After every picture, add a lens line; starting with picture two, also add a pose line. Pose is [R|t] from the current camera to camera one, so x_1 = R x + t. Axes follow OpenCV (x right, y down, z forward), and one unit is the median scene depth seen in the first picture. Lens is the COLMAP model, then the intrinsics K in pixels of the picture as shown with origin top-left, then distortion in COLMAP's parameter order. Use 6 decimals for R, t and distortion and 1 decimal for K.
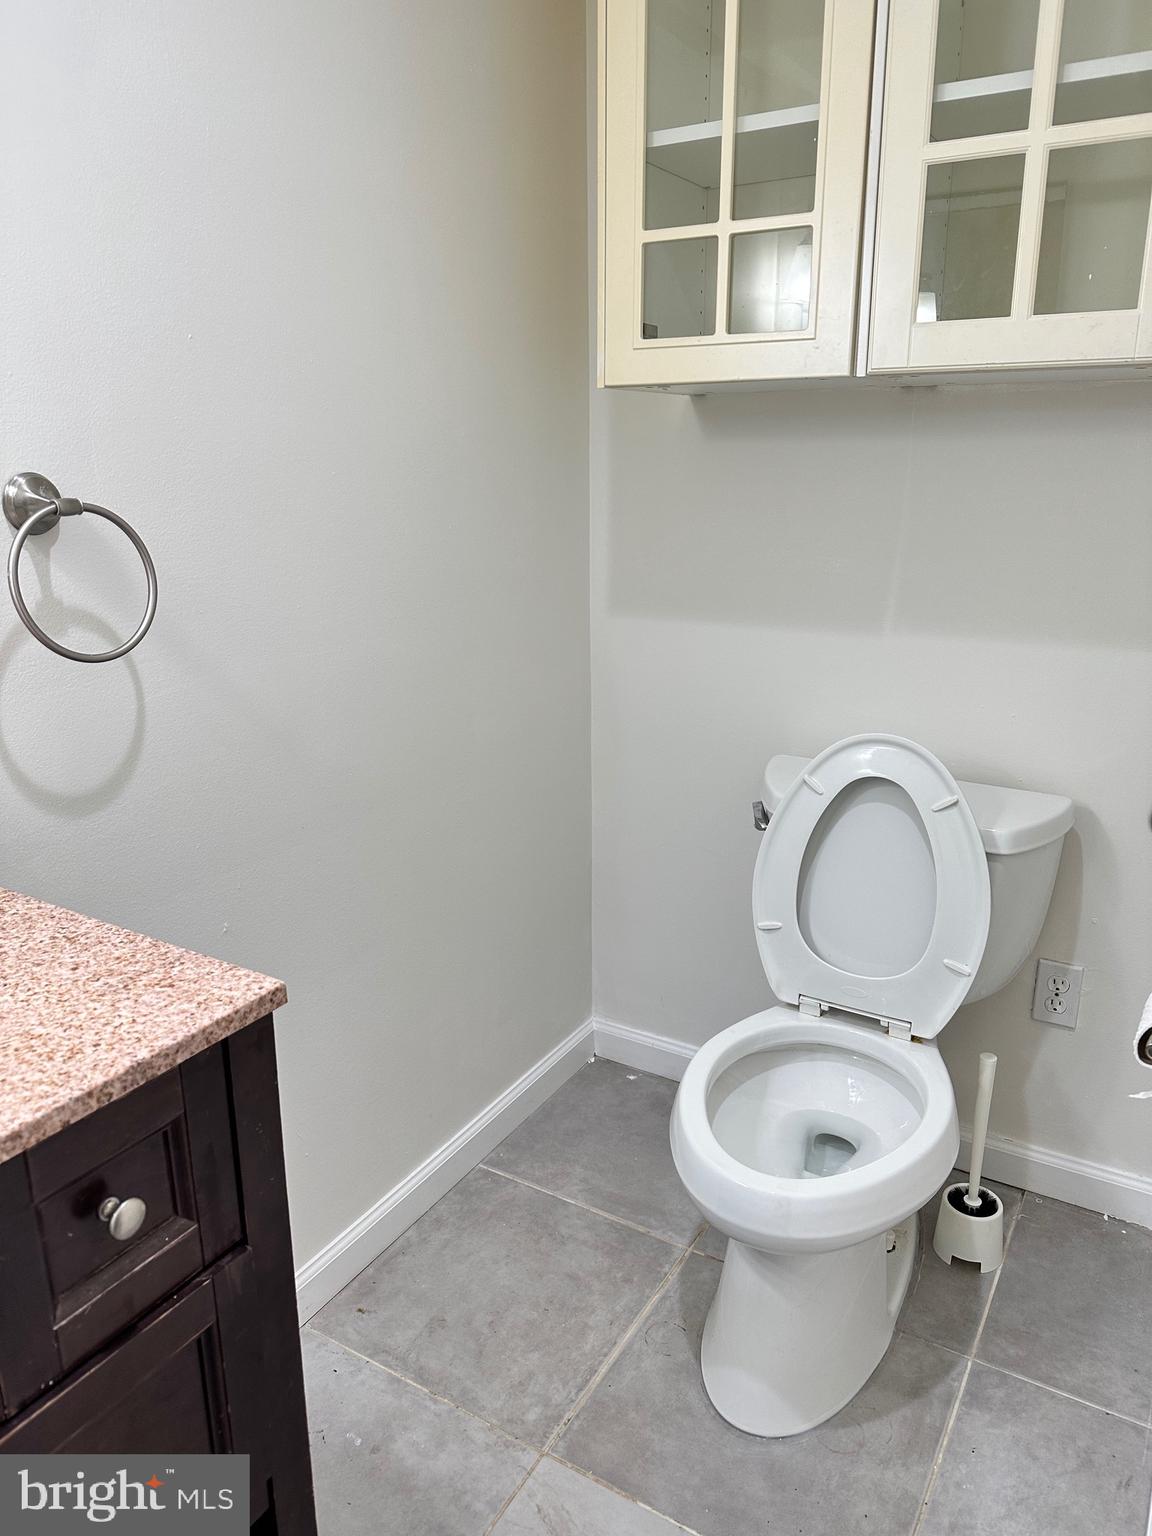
lens RADIAL K [[1087.5, 0, 577.8], [0, 1087.5, 763.0], [0, 0, 1]] dist [0.068781, -0.092215]
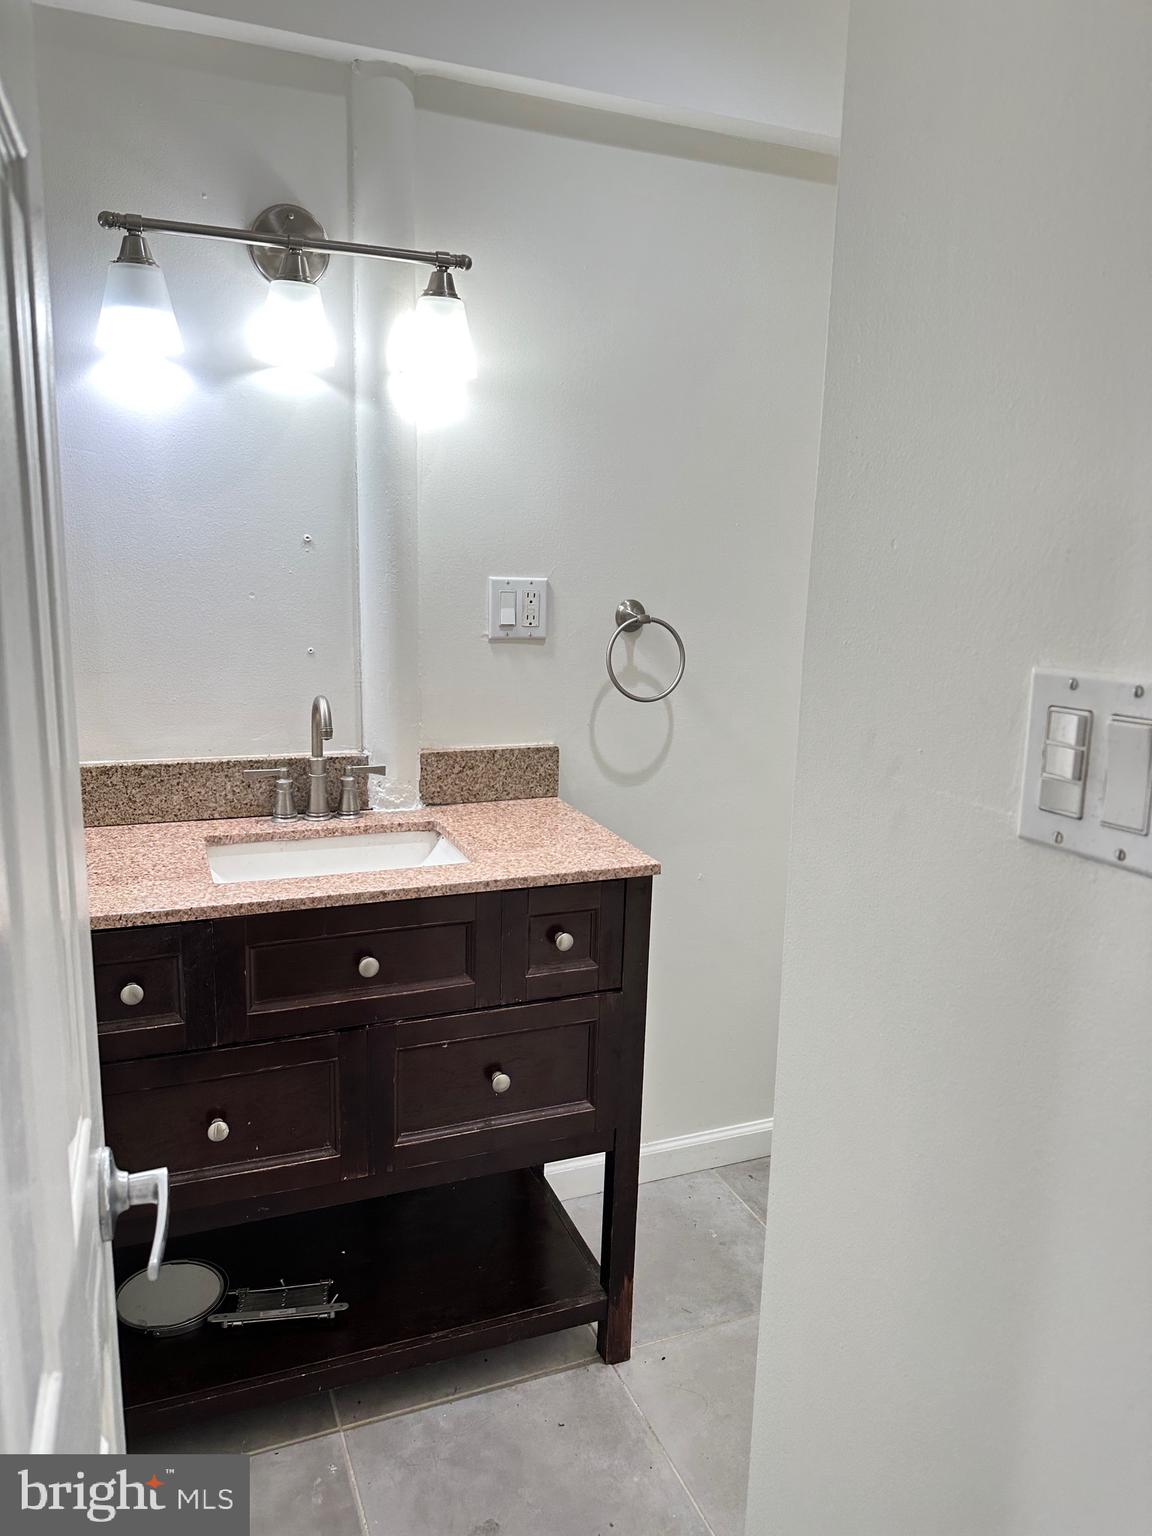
lens RADIAL K [[1087.5, 0, 575.9], [0, 1087.5, 768.1], [0, 0, 1]] dist [0.068781, -0.092215]
pose [[0.800740, 0.150131, -0.579894, 0.665591], [-0.200083, 0.979516, -0.022691, 0.099022], [0.564609, 0.134197, 0.814376, -0.652163]]
